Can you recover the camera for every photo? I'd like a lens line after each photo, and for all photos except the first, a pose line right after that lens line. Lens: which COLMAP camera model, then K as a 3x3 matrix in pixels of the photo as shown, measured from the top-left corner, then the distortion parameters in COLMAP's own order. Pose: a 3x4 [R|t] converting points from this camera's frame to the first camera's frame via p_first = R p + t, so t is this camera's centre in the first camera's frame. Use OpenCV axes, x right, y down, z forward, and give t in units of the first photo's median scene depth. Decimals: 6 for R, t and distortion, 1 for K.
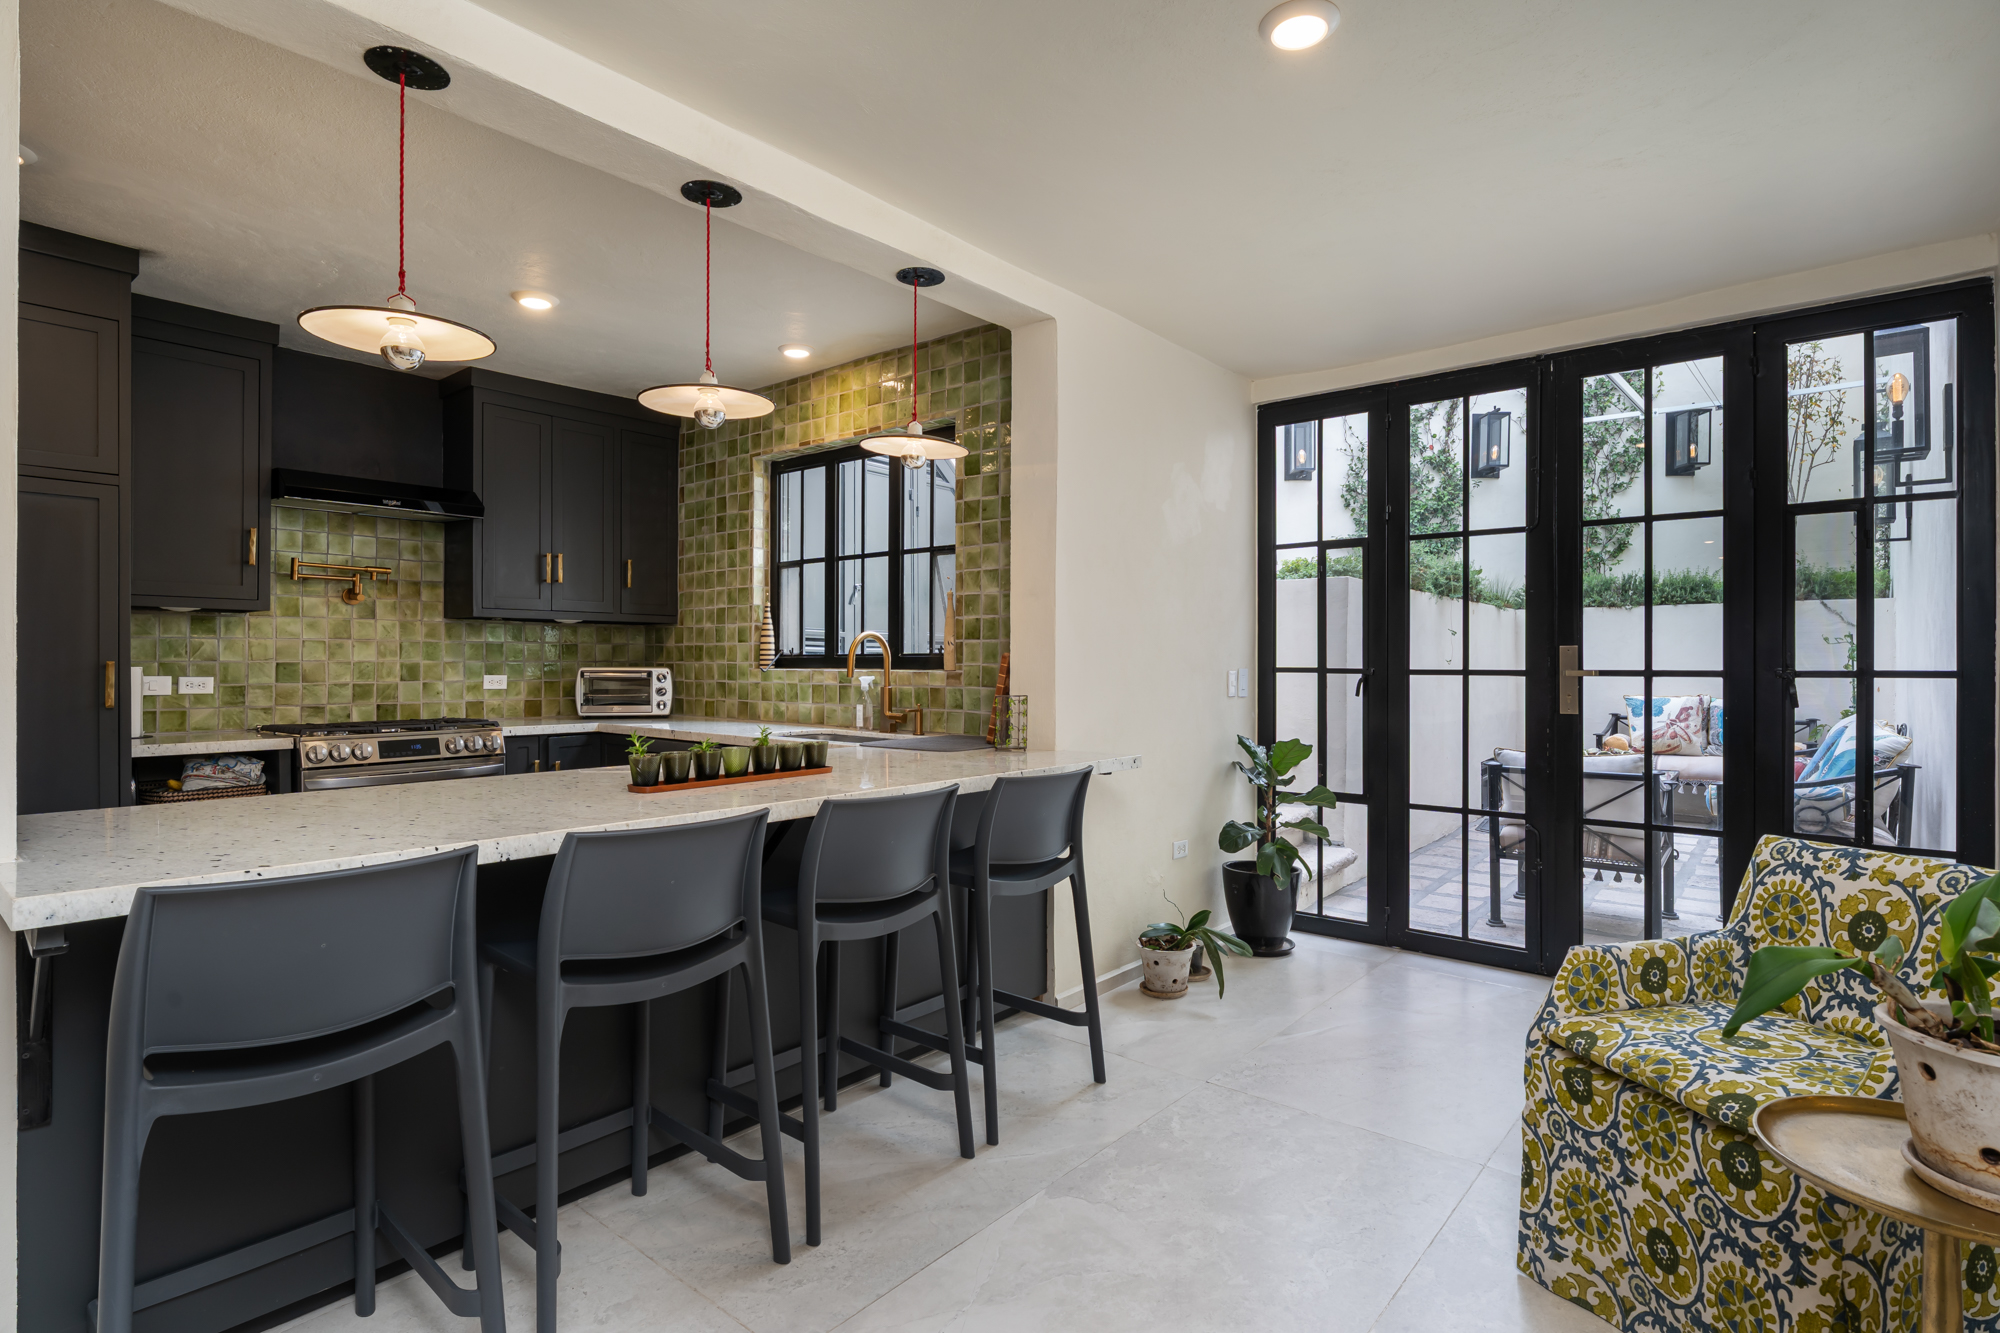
lens RADIAL K [[1006.3, 0, 1000.5], [0, 1006.3, 656.2], [0, 0, 1]] dist [0.001997, 0.001190]
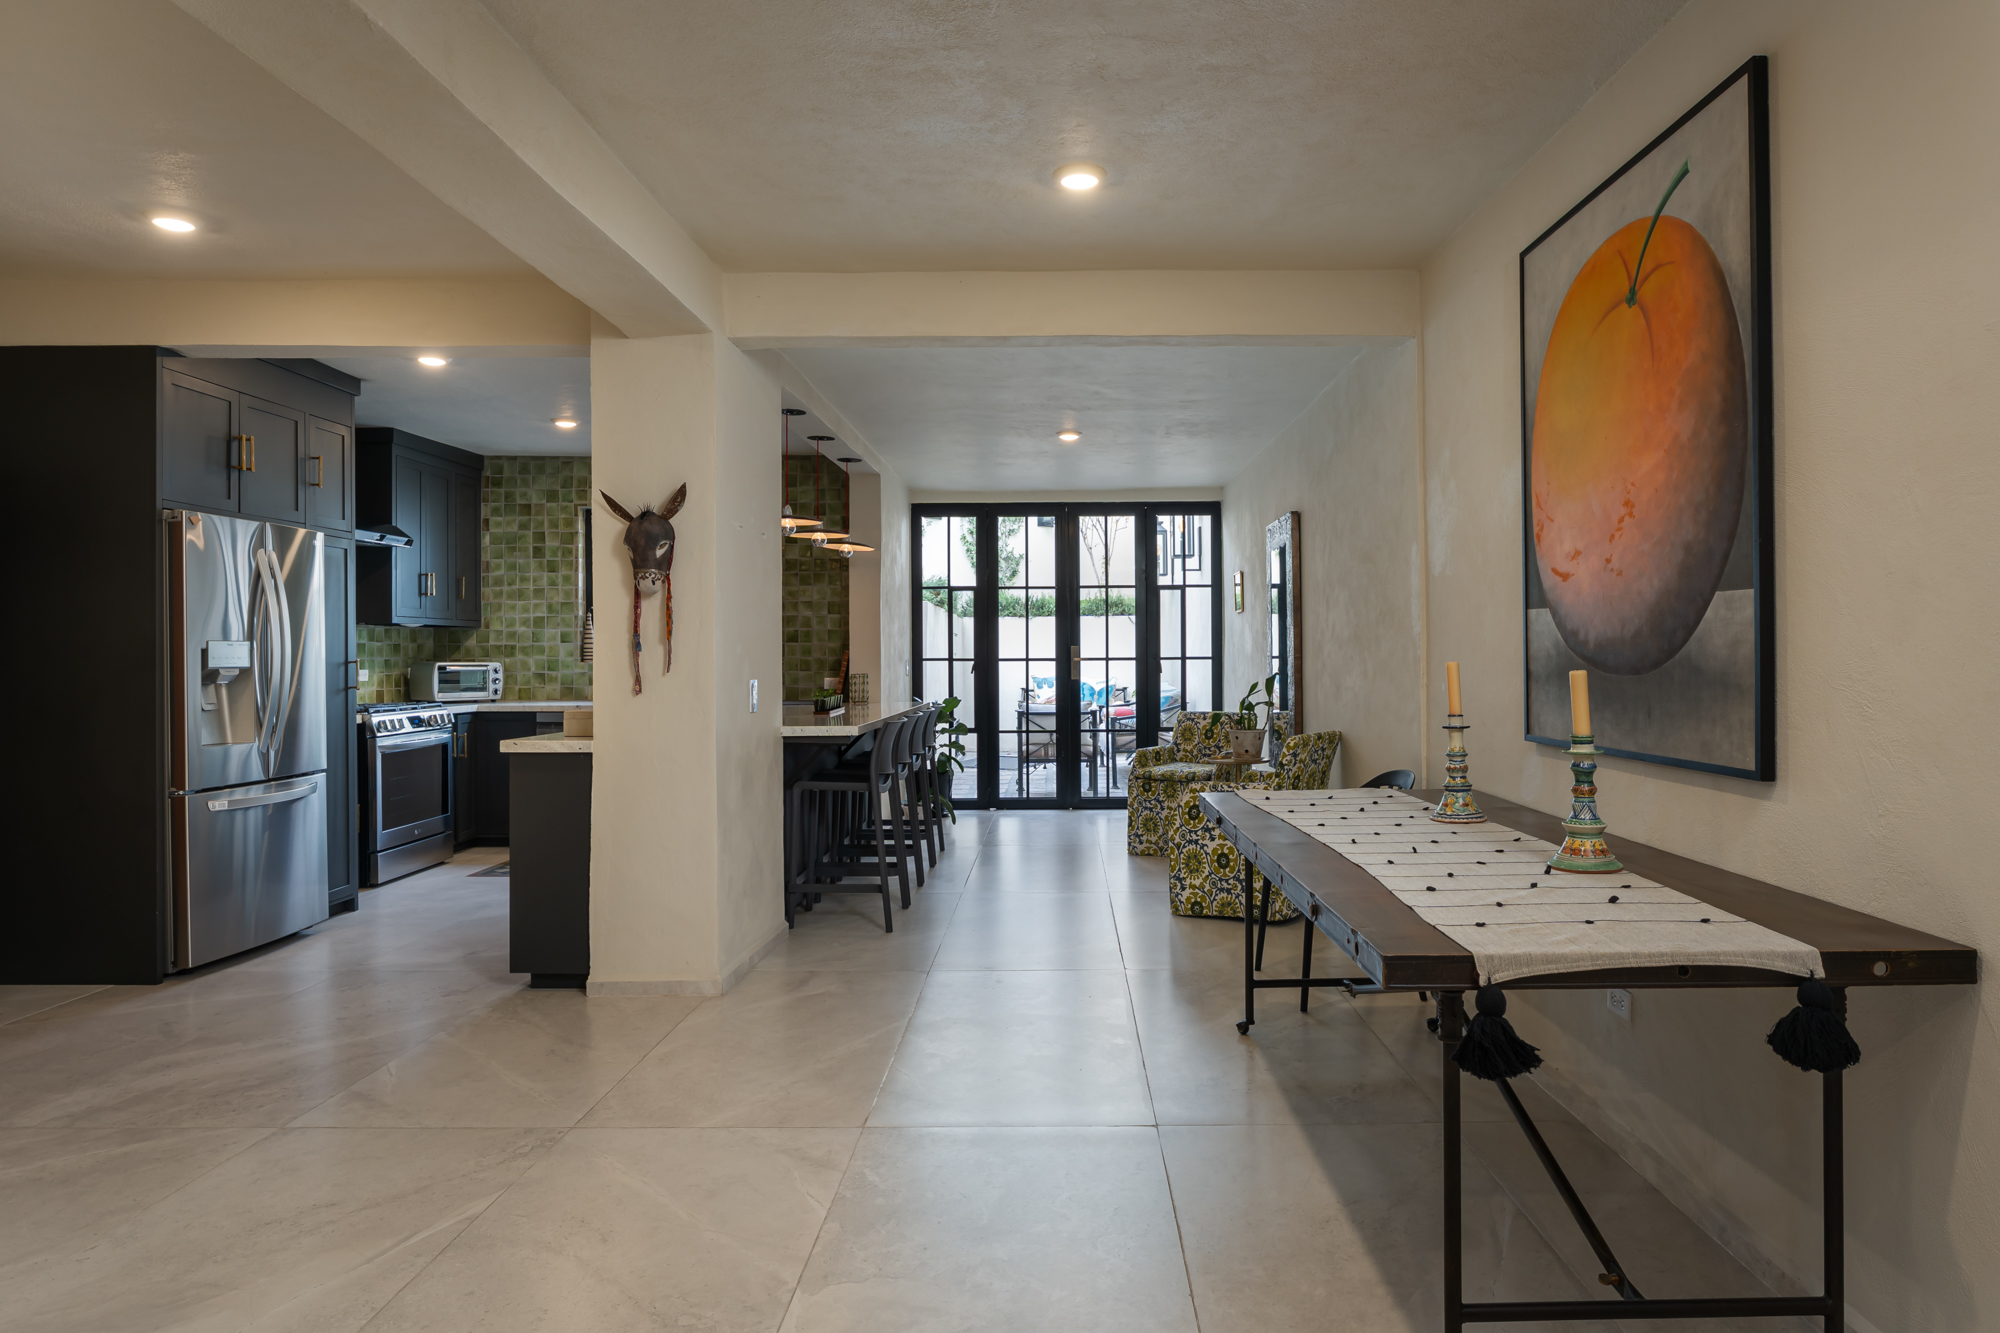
lens RADIAL K [[1208.8, 0, 1075.5], [0, 1208.8, 656.5], [0, 0, 1]] dist [-0.012028, 0.003397]
pose [[0.760023, -0.007371, 0.649854, -0.856530], [0.002367, 0.999960, 0.008574, -0.008251], [-0.649891, -0.004978, 0.760011, -0.722970]]
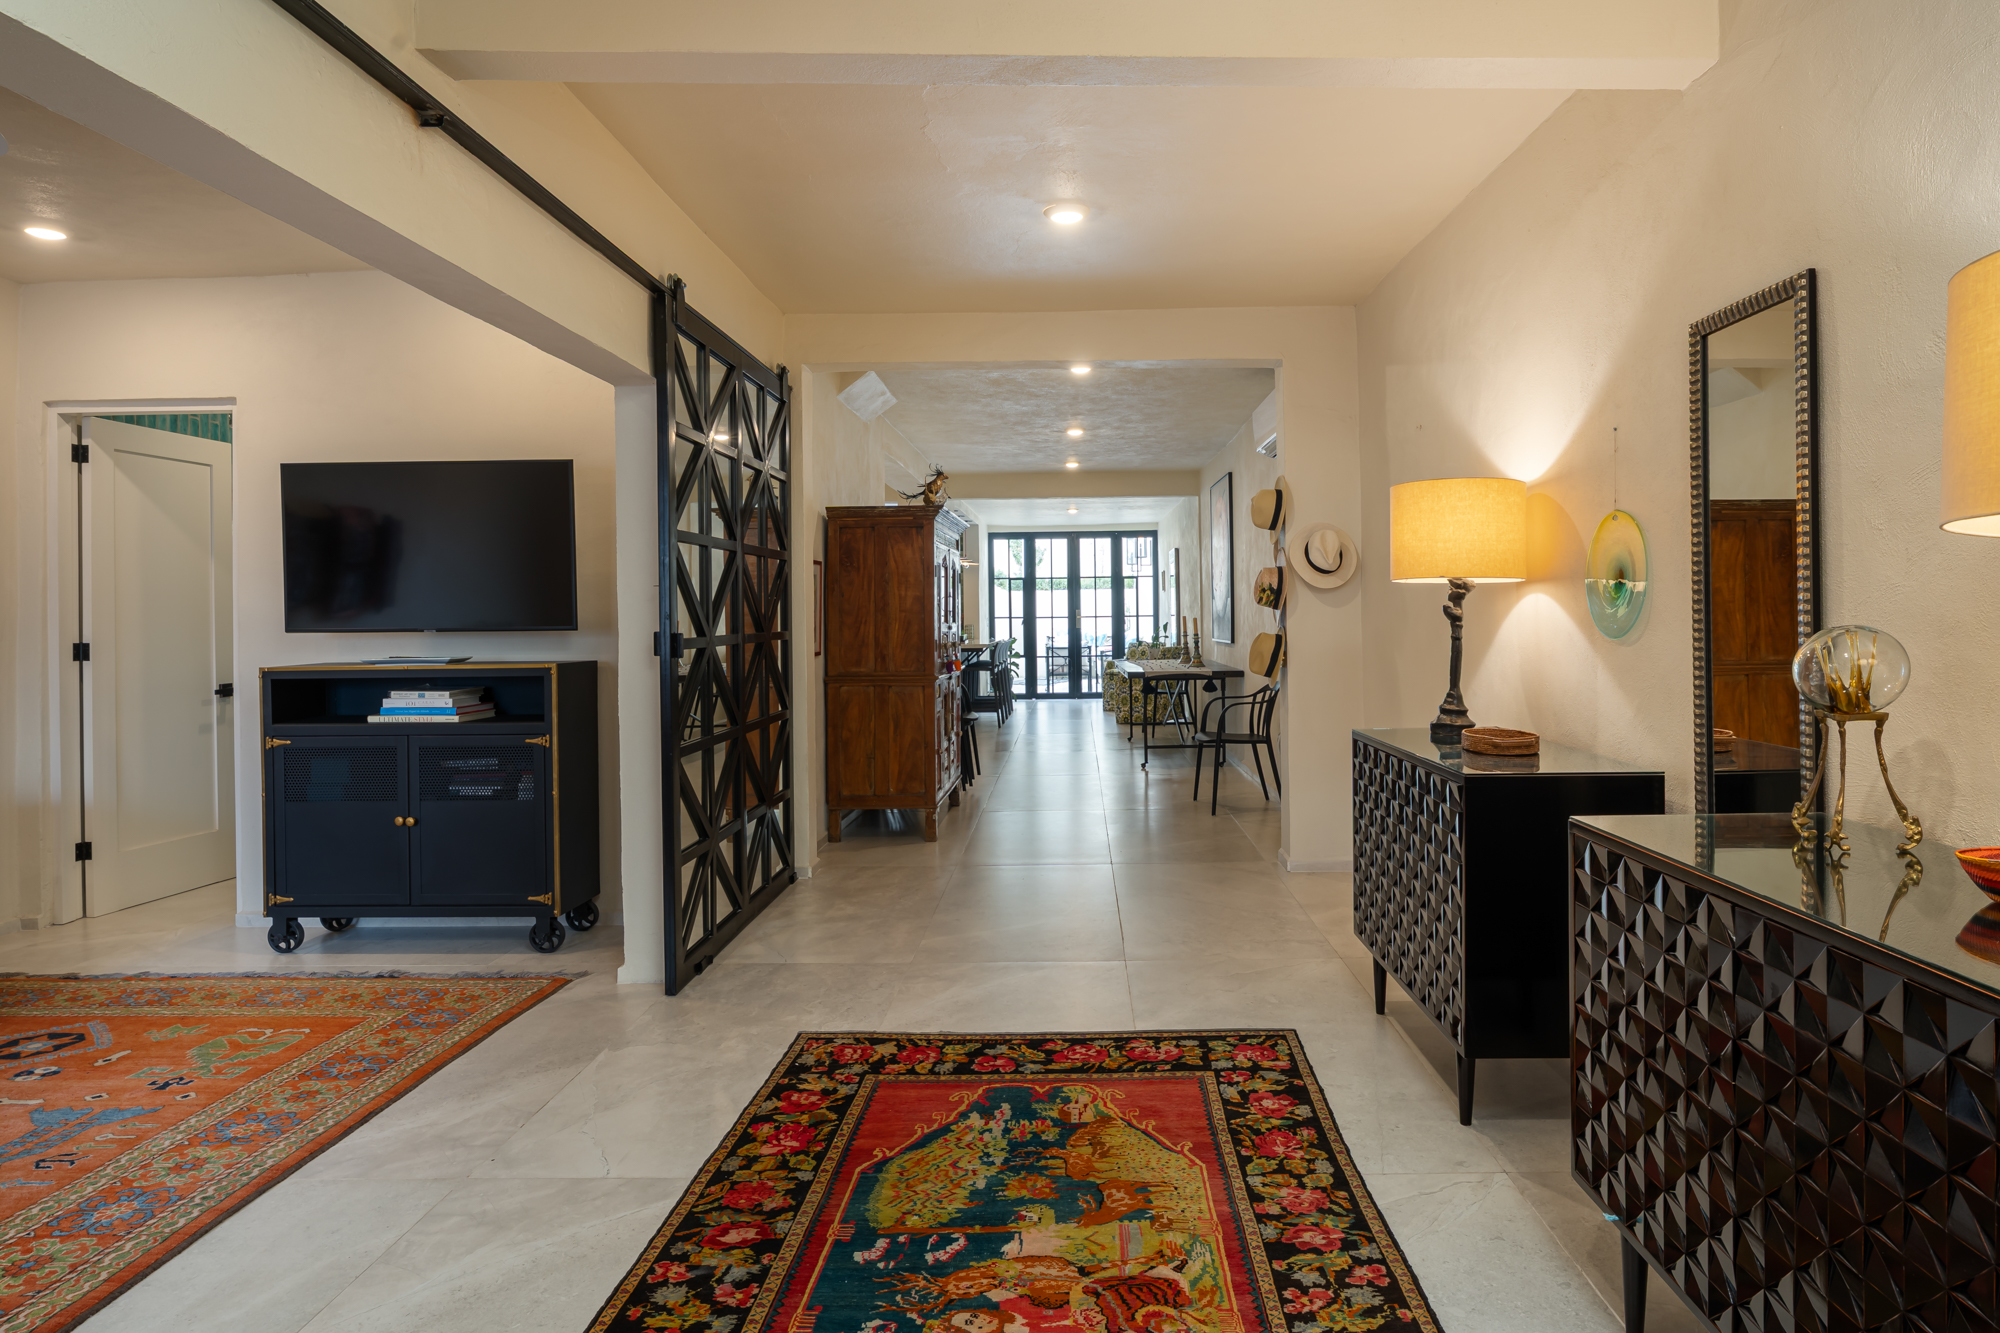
lens RADIAL K [[1123.3, 0, 1070.8], [0, 1123.3, 613.6], [0, 0, 1]] dist [-0.011746, 0.003448]
pose [[0.777089, -0.009580, 0.629318, -1.729089], [0.008920, 0.999951, 0.004208, -0.011815], [-0.629328, 0.002344, 0.777136, -1.850001]]
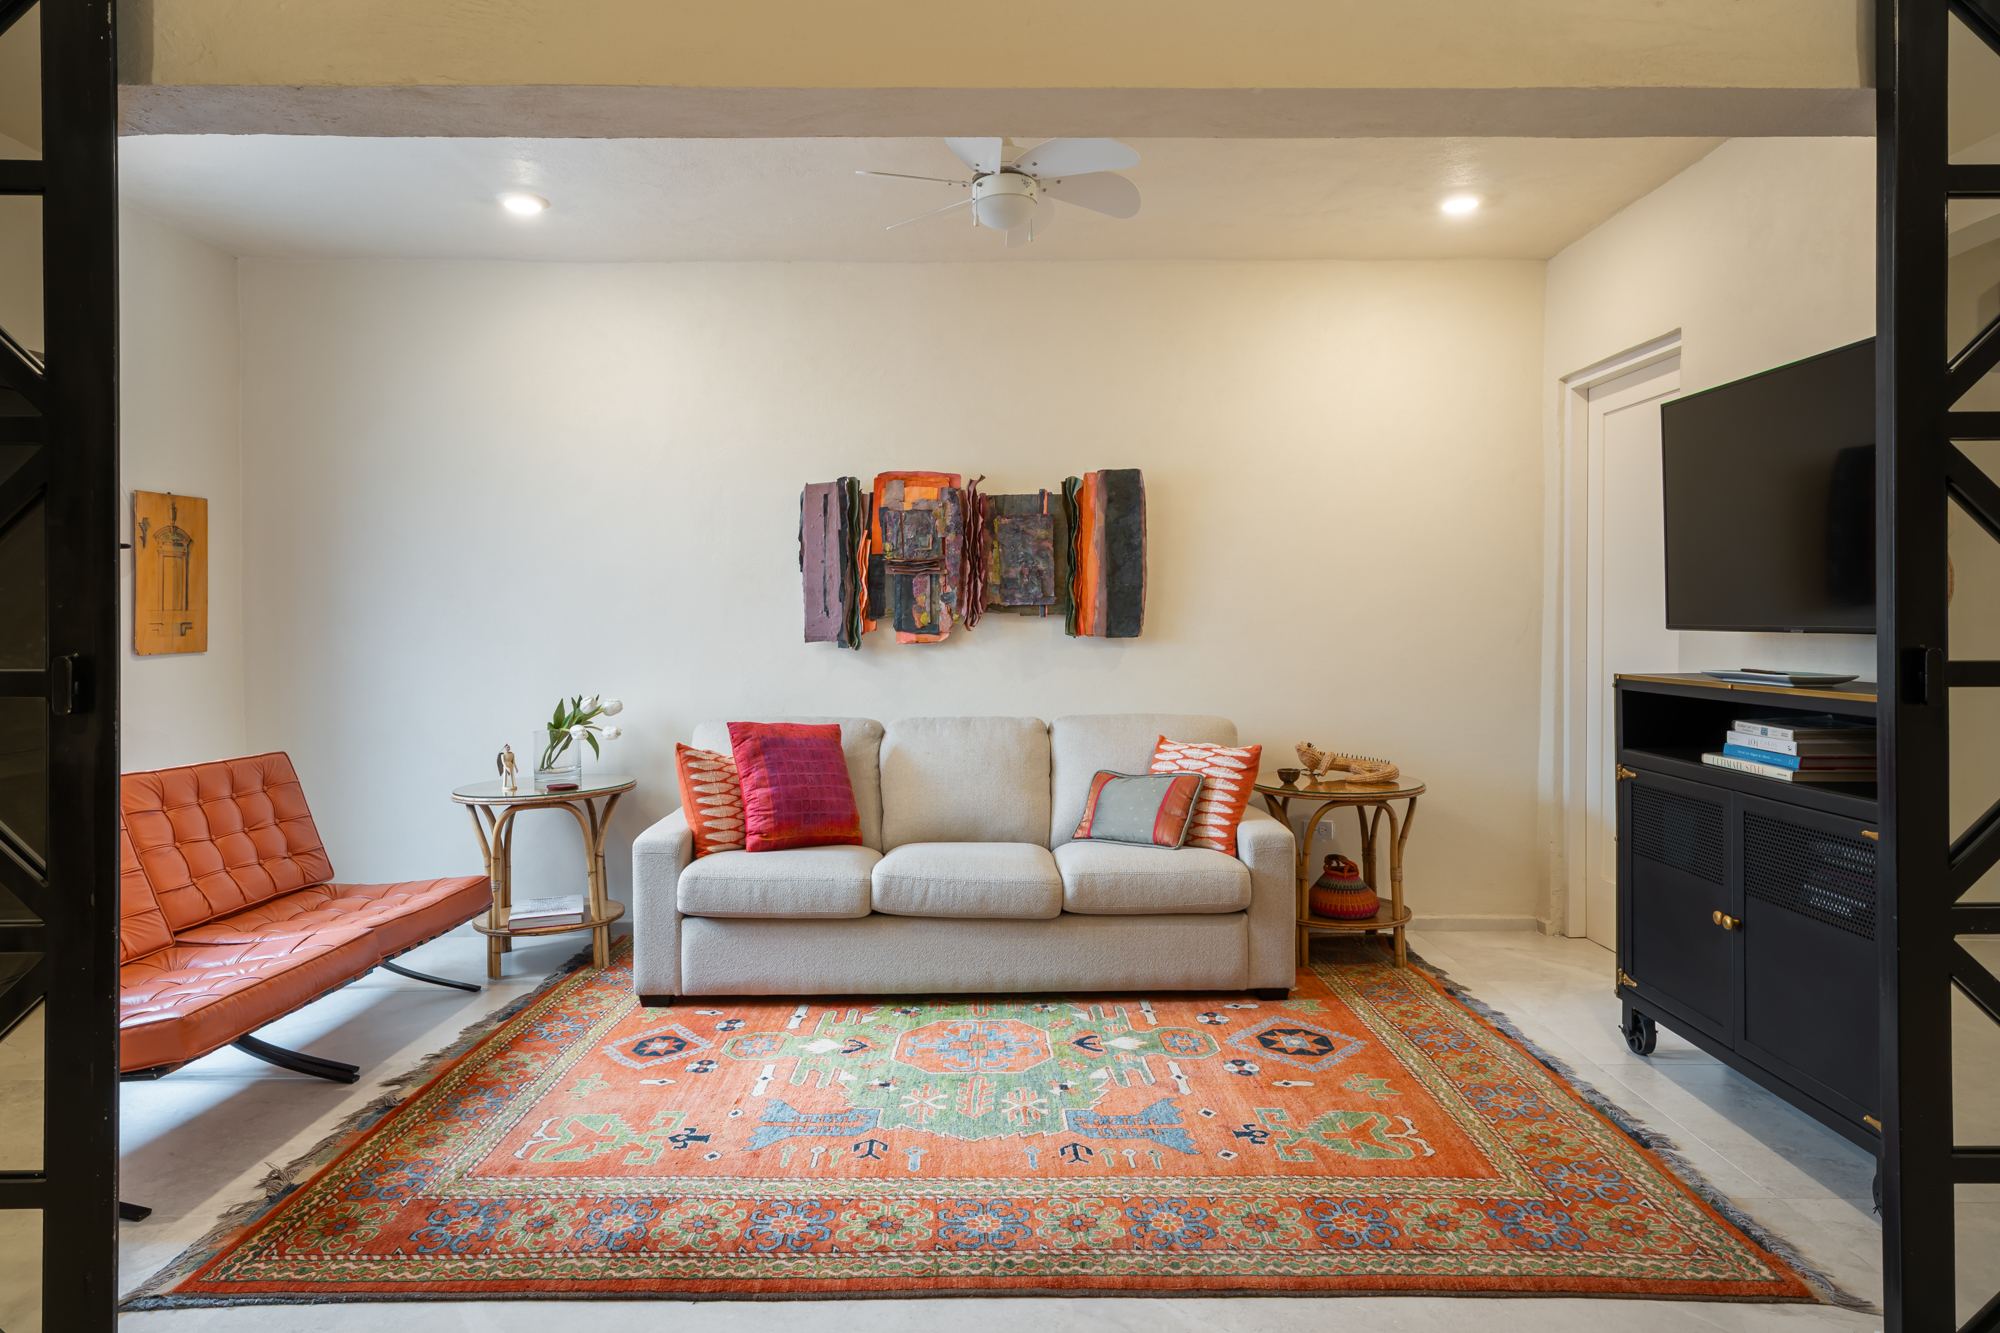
lens RADIAL K [[1208.8, 0, 1013.0], [0, 1208.8, 624.6], [0, 0, 1]] dist [-0.012028, 0.003397]
pose [[0.643708, -0.000079, -0.765271, -1.340795], [0.008147, 0.999944, 0.006749, -0.009401], [0.765228, -0.010579, 0.643673, -1.515192]]
